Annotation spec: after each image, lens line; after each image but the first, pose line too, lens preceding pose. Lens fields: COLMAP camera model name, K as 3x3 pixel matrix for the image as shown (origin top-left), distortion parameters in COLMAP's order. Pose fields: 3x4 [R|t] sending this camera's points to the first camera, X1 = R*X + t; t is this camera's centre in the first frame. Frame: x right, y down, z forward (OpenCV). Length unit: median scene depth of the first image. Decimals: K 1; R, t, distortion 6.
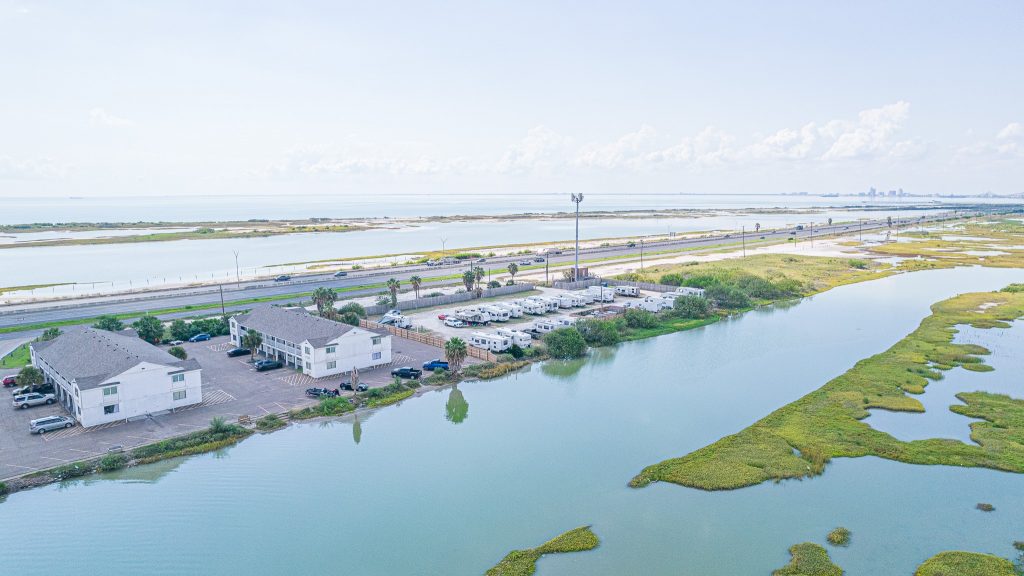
lens RADIAL K [[667.1, 0, 528.1], [0, 667.1, 290.4], [0, 0, 1]] dist [-0.086826, 0.061694]
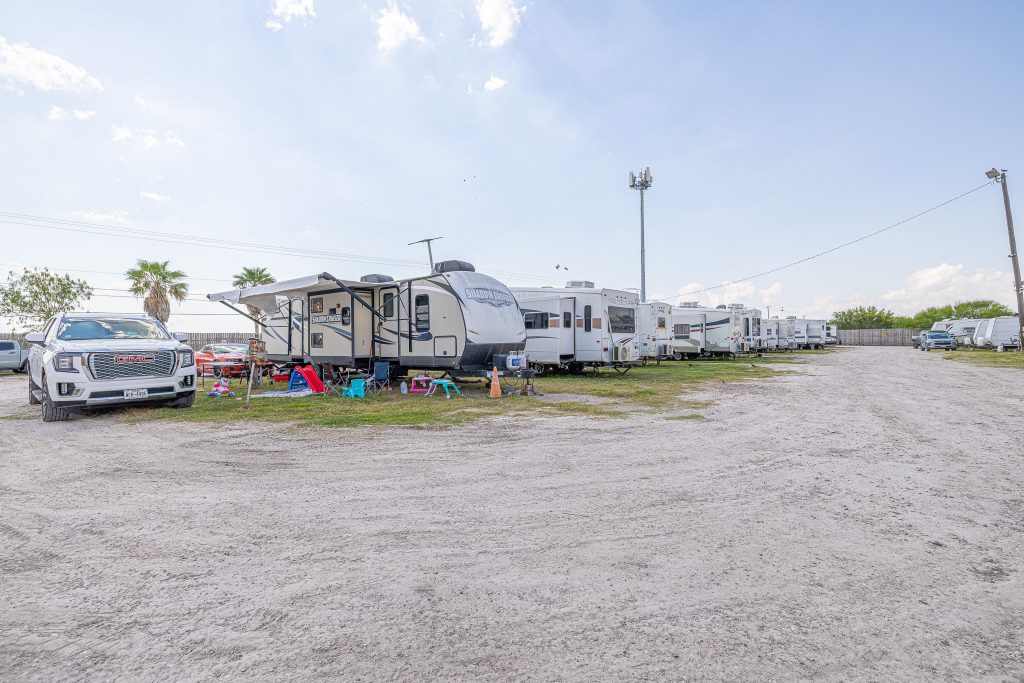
lens RADIAL K [[435.1, 0, 508.2], [0, 435.1, 337.6], [0, 0, 1]] dist [0.003016, 0.000818]
pose [[0.999568, -0.012193, 0.026739, -0.048166], [0.016218, 0.987639, -0.155906, 0.043030], [-0.024507, 0.156272, 0.987410, 0.732398]]
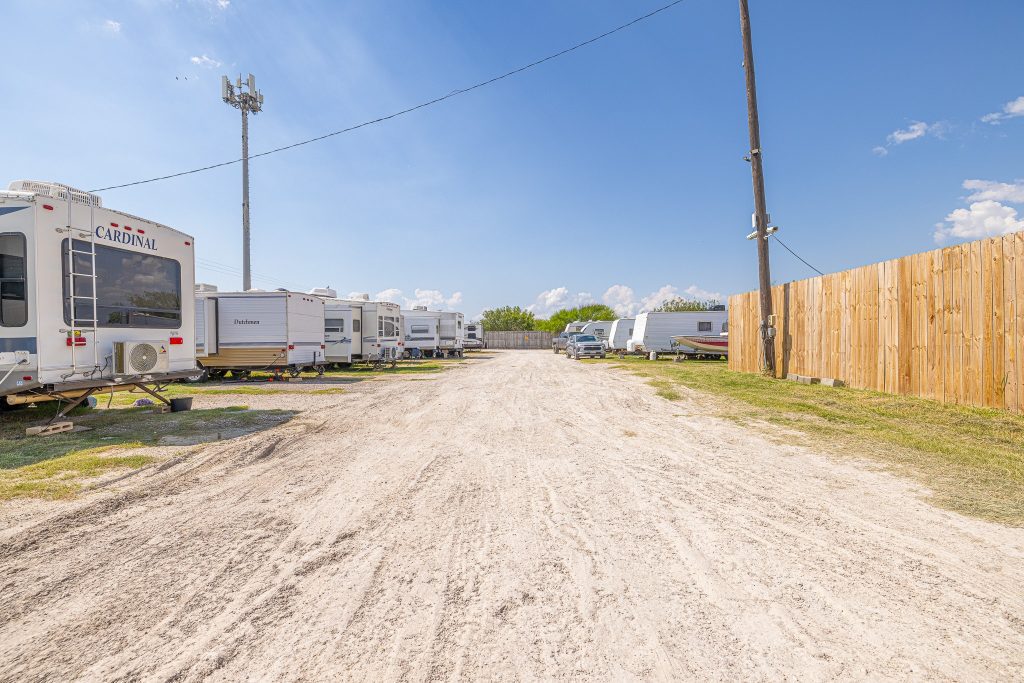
lens RADIAL K [[435.1, 0, 508.2], [0, 435.1, 337.6], [0, 0, 1]] dist [0.003016, 0.000818]
pose [[0.764948, -0.004916, 0.644073, 0.035034], [0.106156, 0.987258, -0.118543, 0.029725], [-0.635284, 0.159052, 0.755723, 0.824852]]
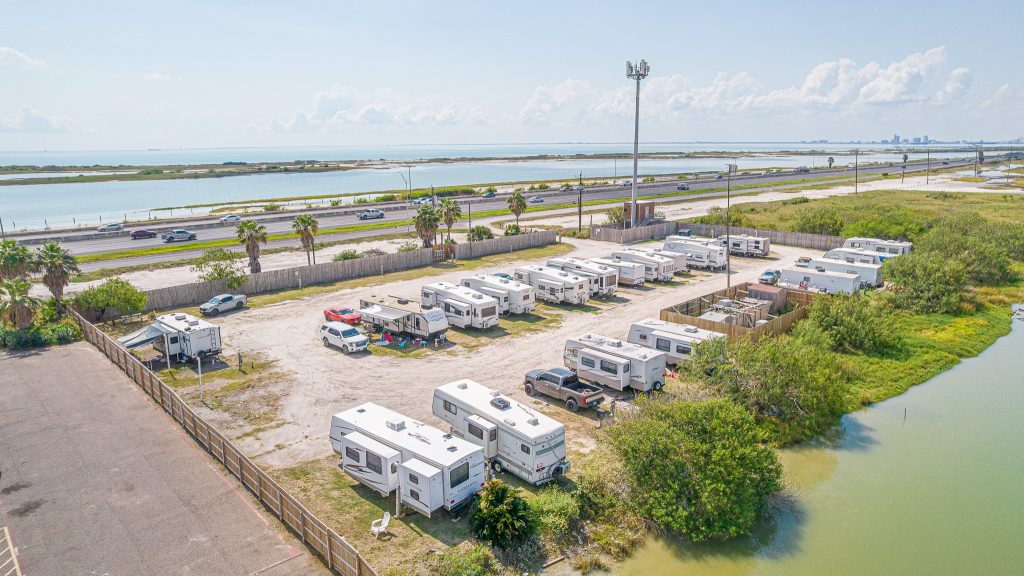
lens RADIAL K [[667.1, 0, 528.1], [0, 667.1, 290.4], [0, 0, 1]] dist [-0.086826, 0.061694]
pose [[0.999739, -0.003222, -0.022627, -0.002617], [0.004875, 0.997293, 0.073375, -0.002747], [0.022330, -0.073466, 0.997048, 0.498113]]
